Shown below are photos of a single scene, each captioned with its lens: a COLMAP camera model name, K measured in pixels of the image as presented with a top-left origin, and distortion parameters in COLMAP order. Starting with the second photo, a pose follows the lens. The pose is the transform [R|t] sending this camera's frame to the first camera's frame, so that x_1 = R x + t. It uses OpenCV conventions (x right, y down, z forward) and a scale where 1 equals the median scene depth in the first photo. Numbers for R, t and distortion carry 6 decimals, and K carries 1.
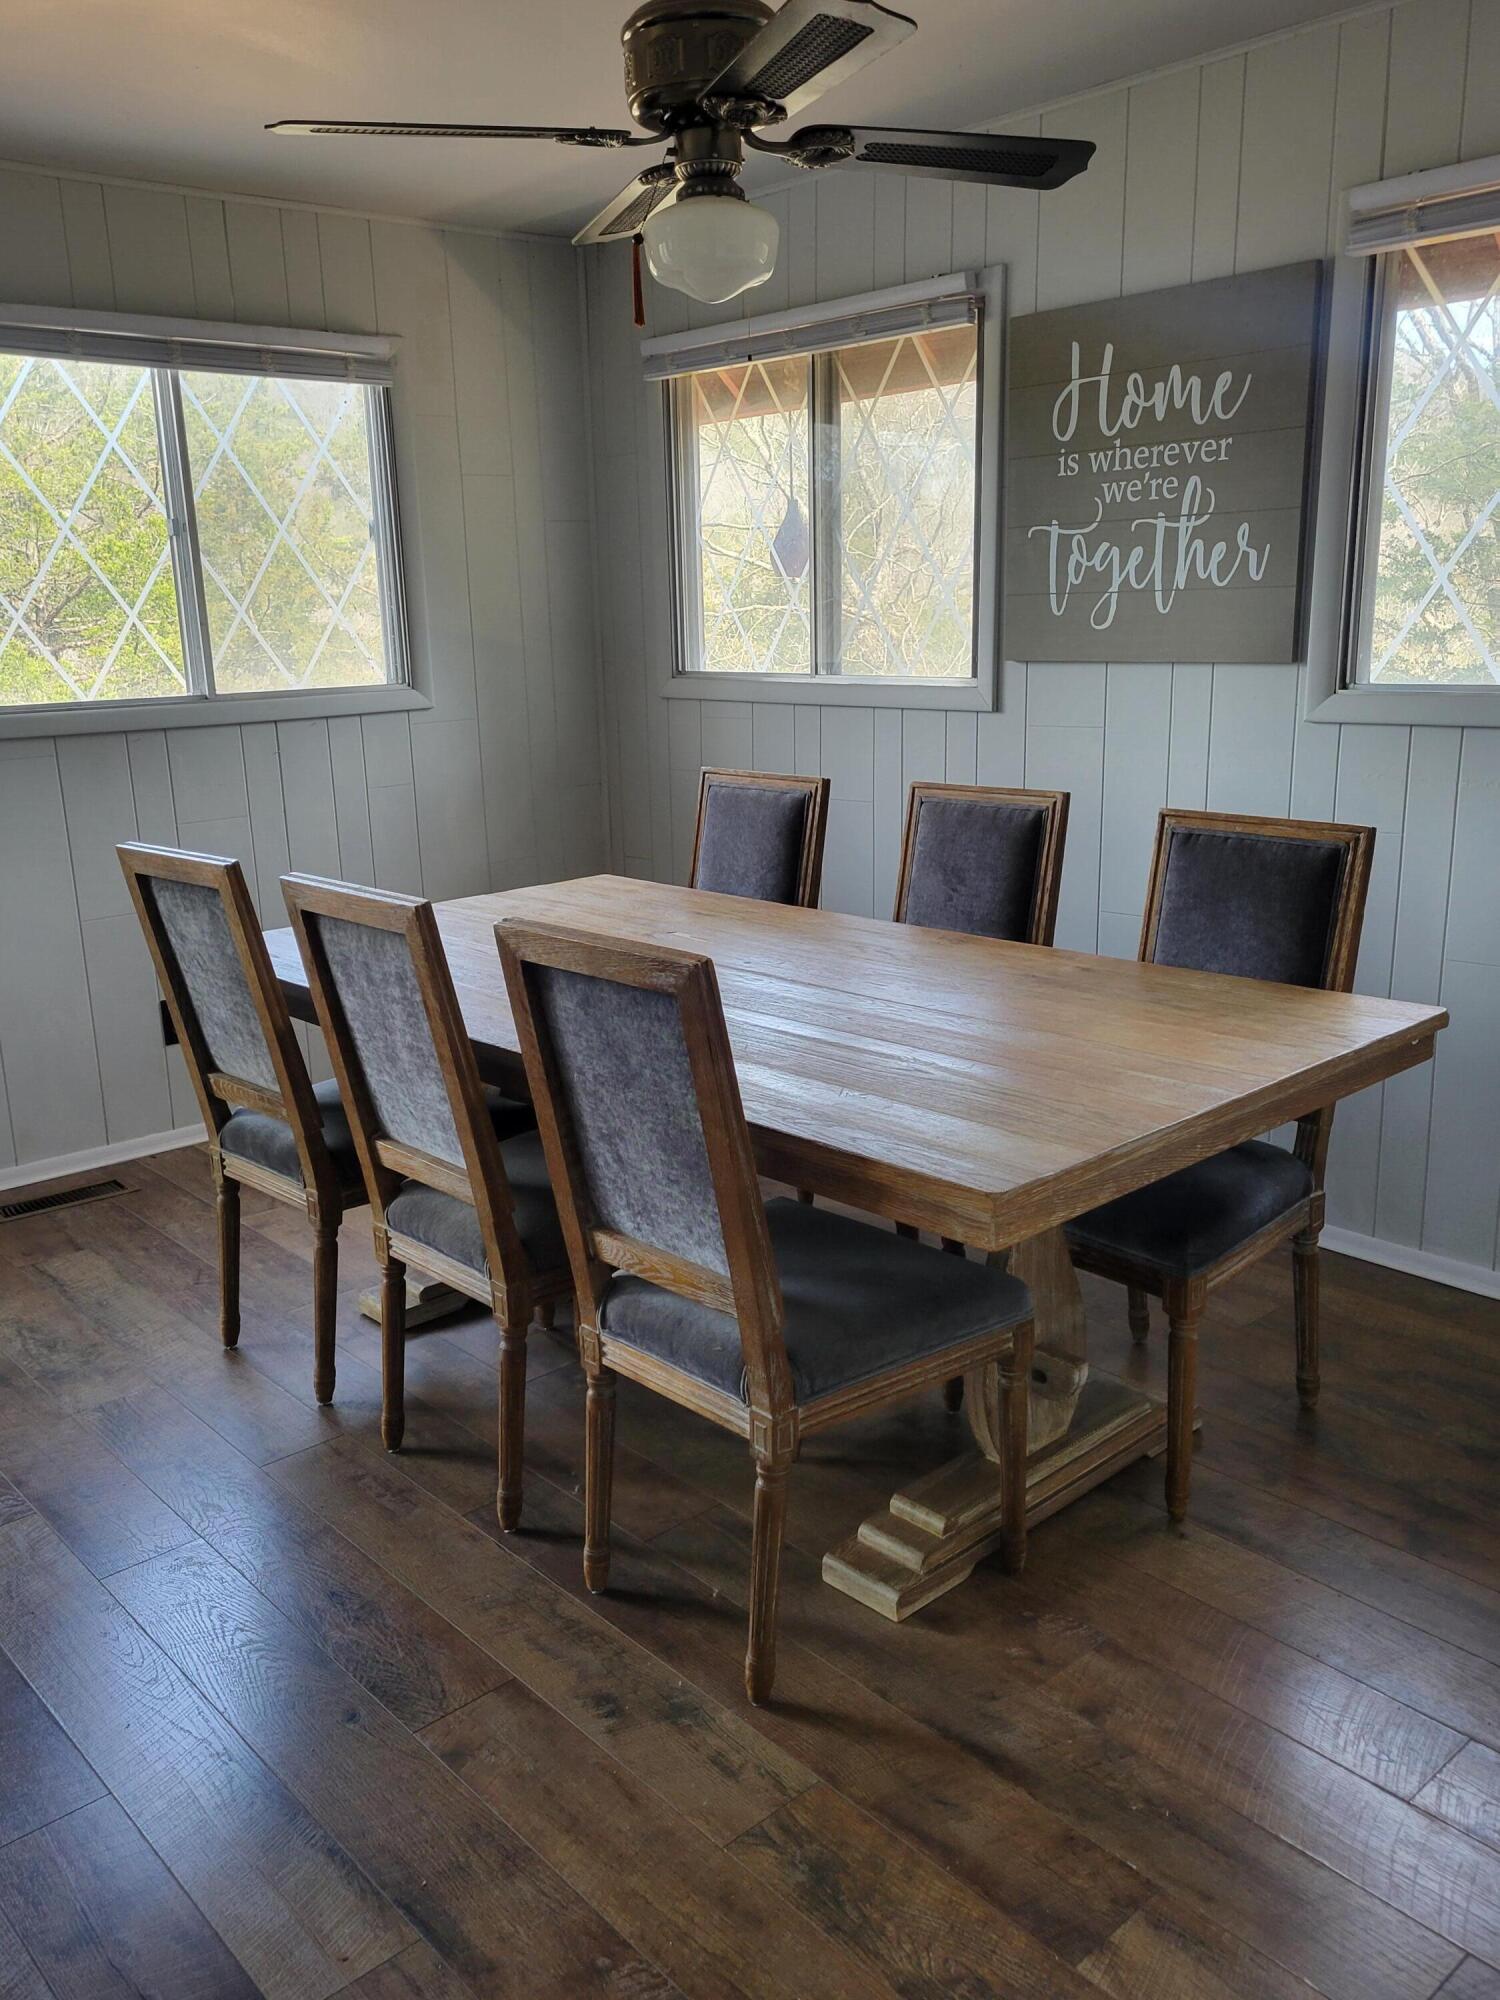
lens RADIAL K [[1629.9, 0, 752.6], [0, 1629.9, 1031.6], [0, 0, 1]] dist [0.043695, -0.006833]
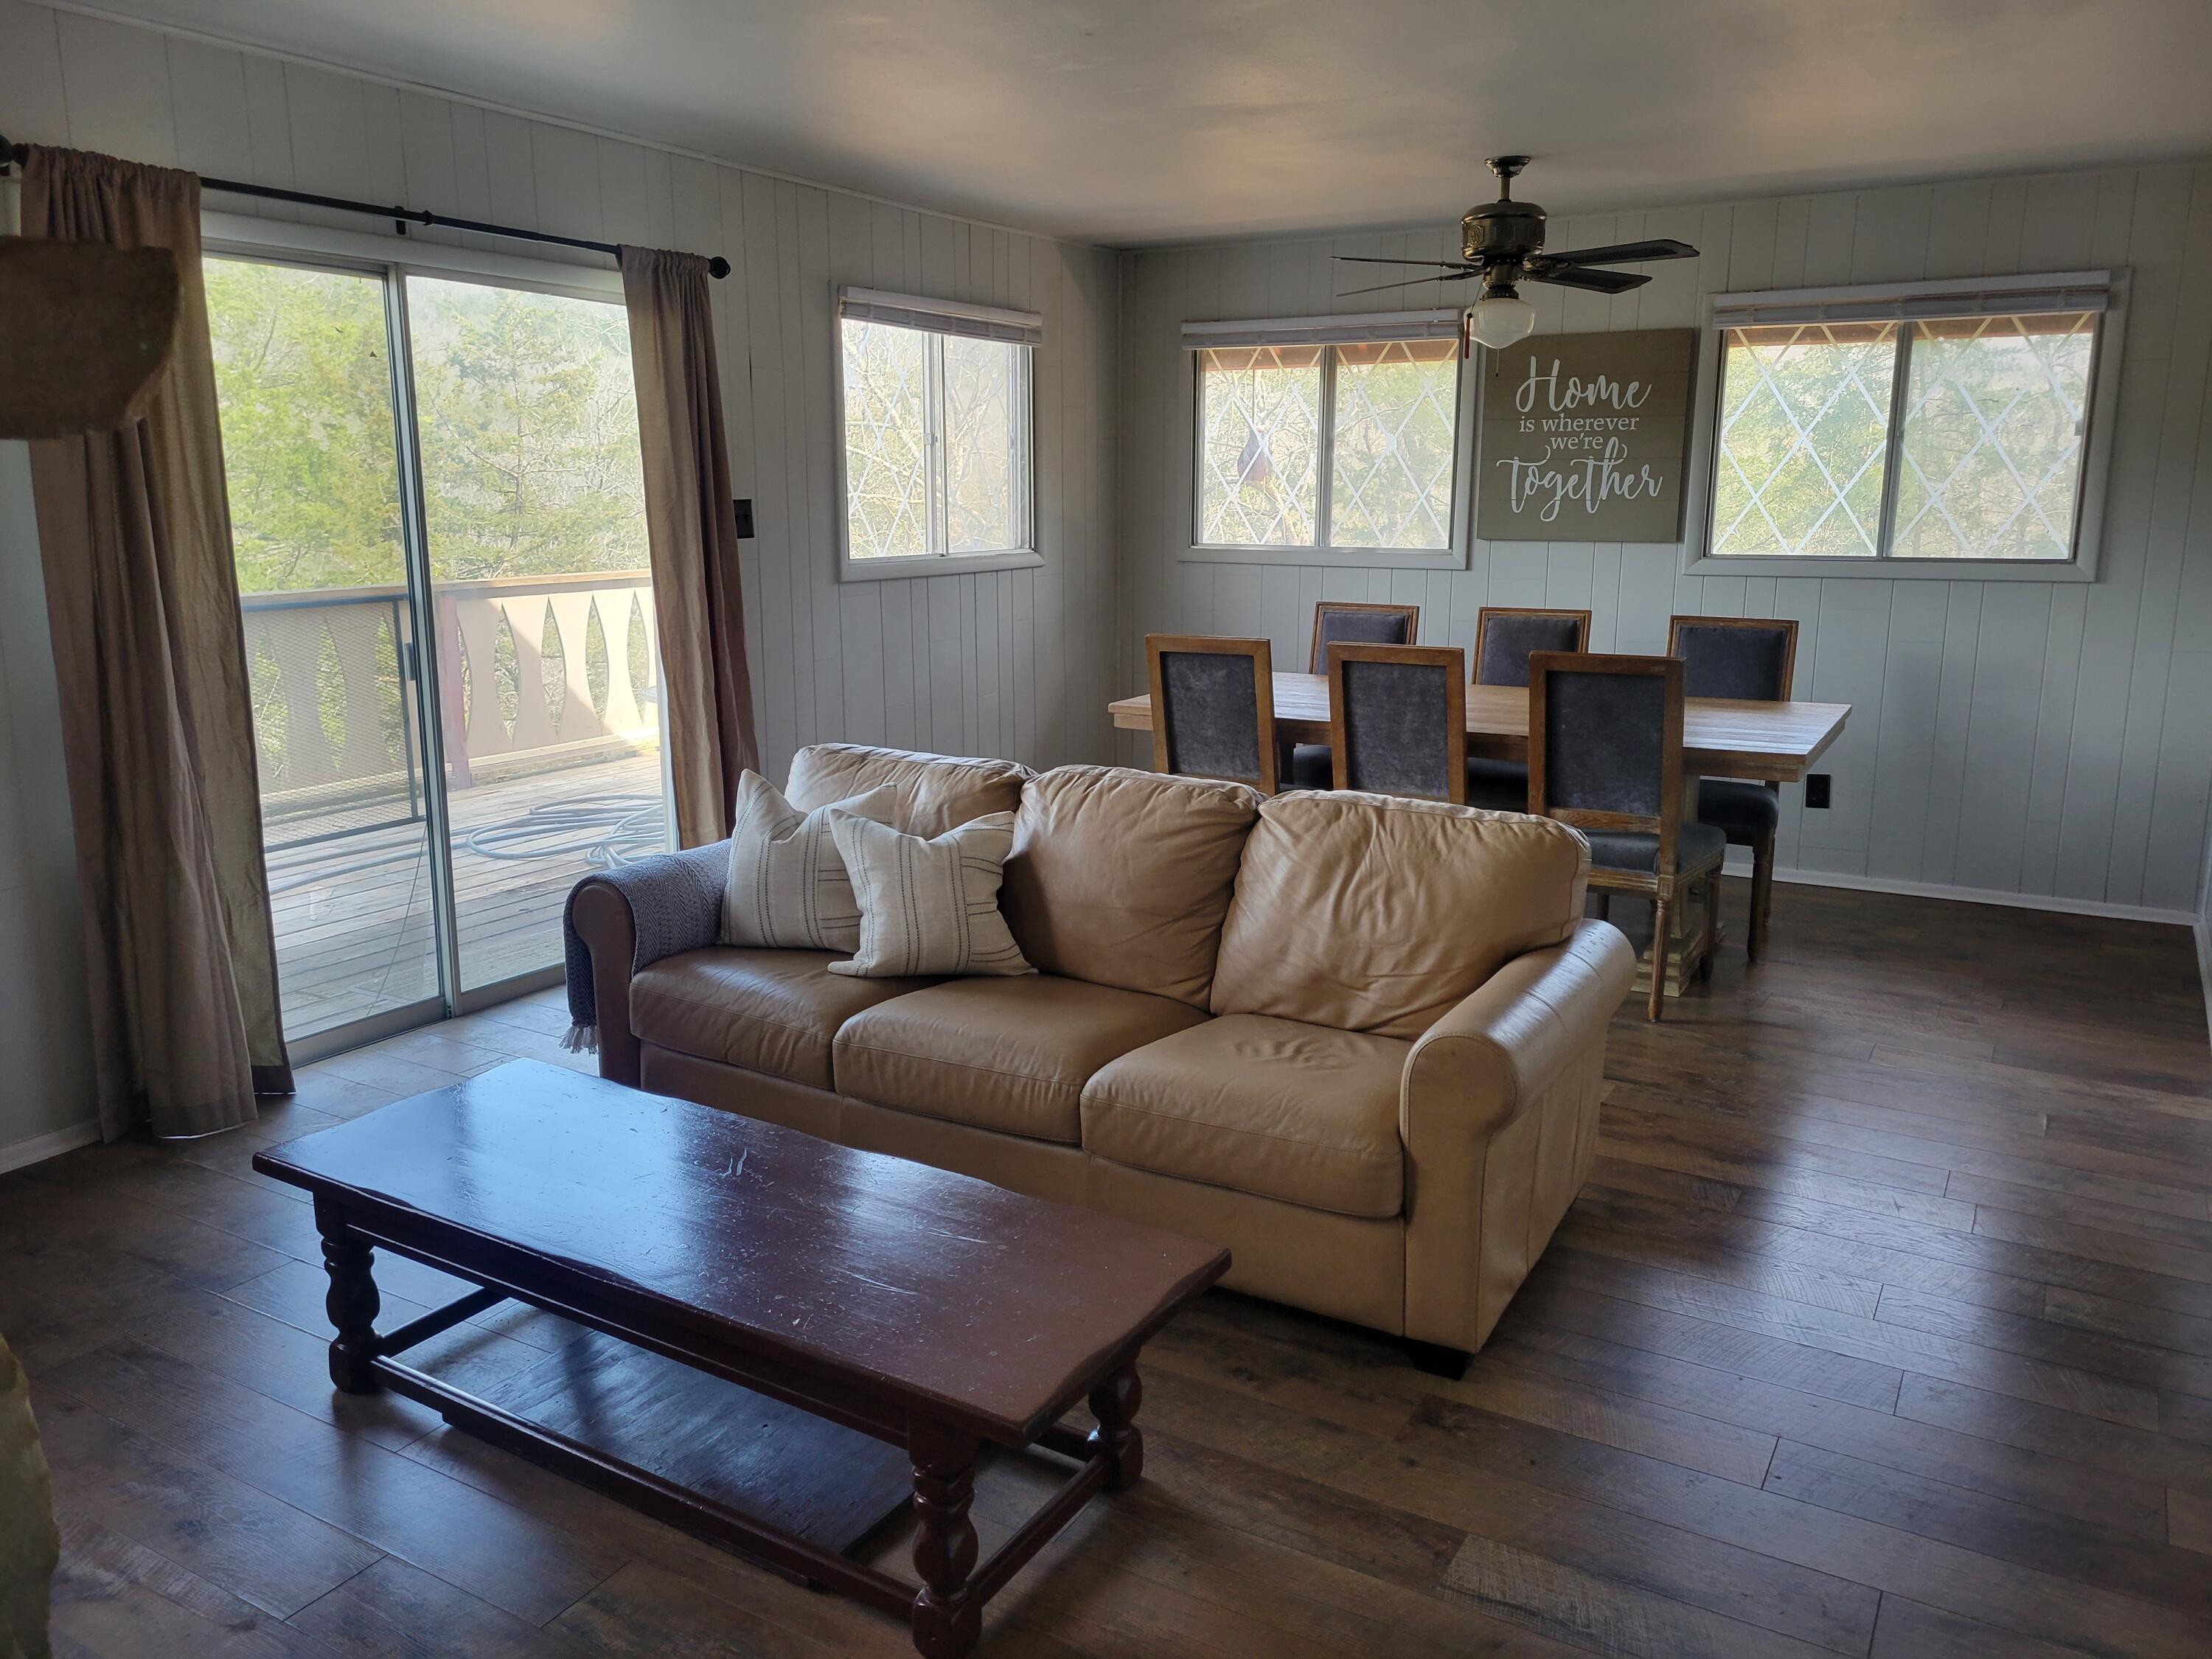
lens RADIAL K [[1655.2, 0, 1113.2], [0, 1655.2, 818.0], [0, 0, 1]] dist [0.071605, -0.048981]
pose [[0.952304, -0.030643, 0.303608, -0.778296], [0.049507, 0.997279, -0.054630, 0.137867], [-0.301108, 0.067055, 0.951229, -0.504649]]
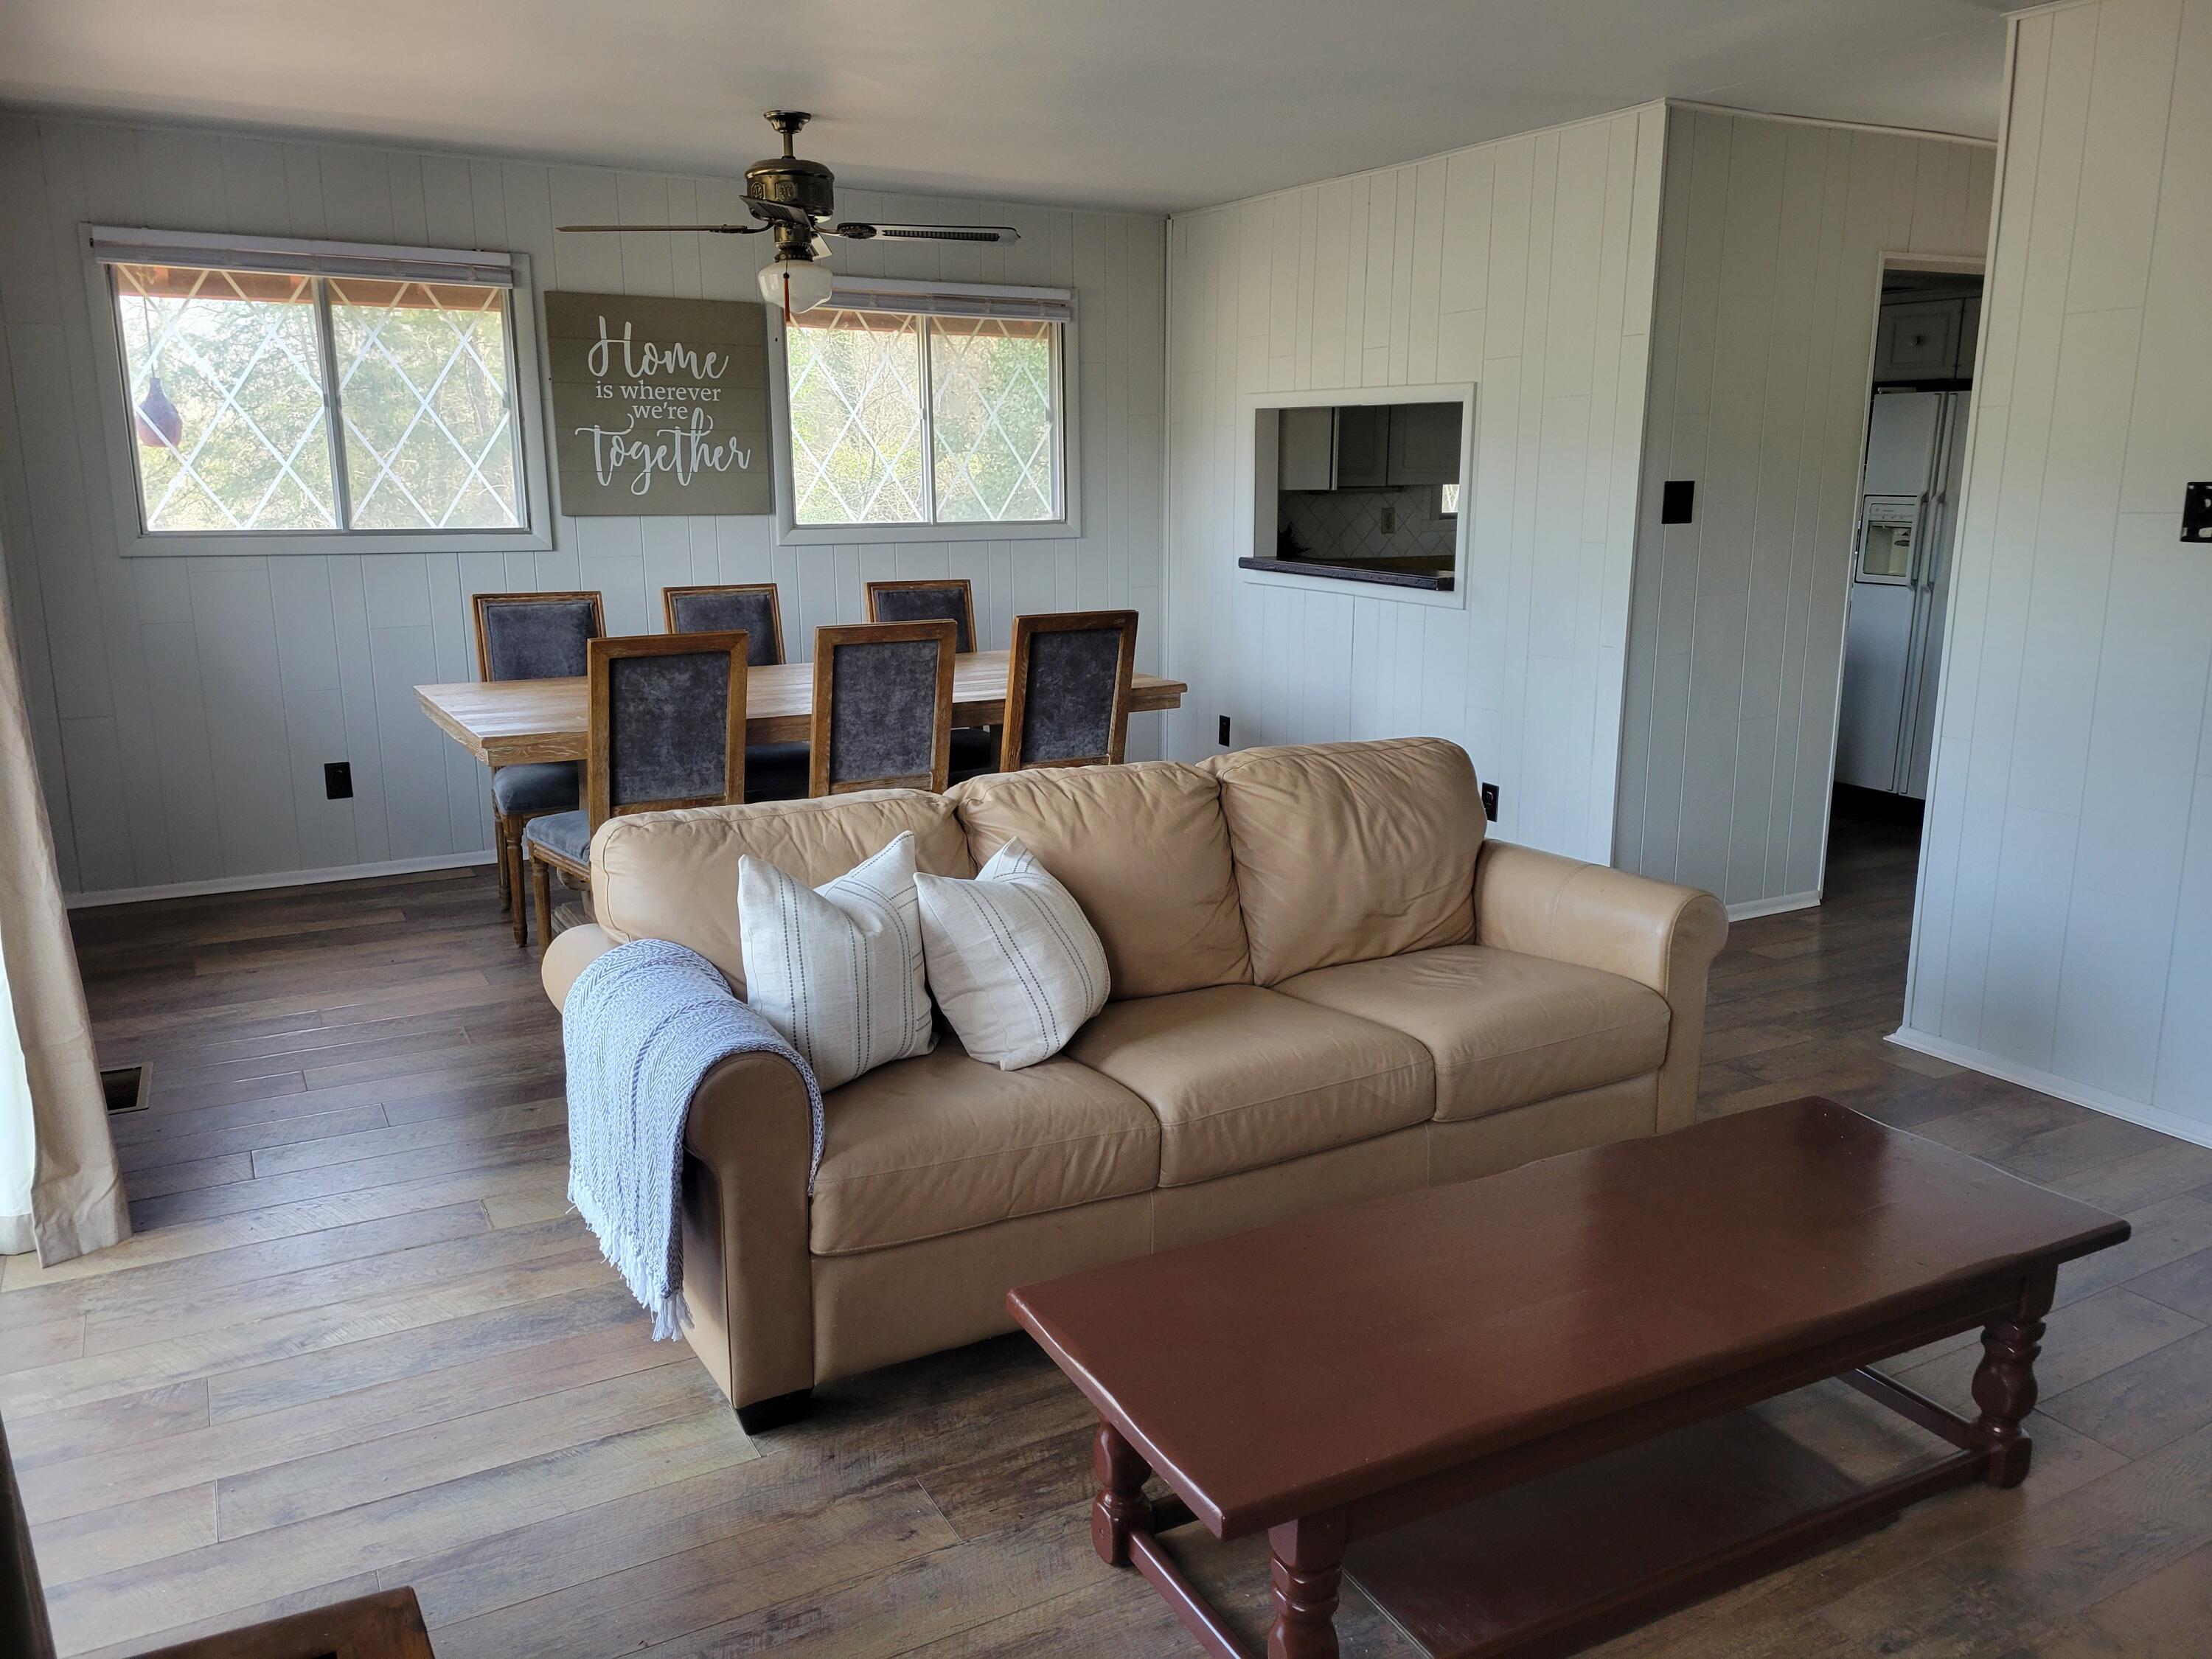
lens RADIAL K [[1655.2, 0, 1113.2], [0, 1655.2, 818.0], [0, 0, 1]] dist [0.071605, -0.048981]
pose [[0.224909, -0.175591, 0.958428, -1.348549], [0.242042, 0.962866, 0.119605, -0.026037], [-0.943839, 0.205080, 0.259058, 0.215019]]
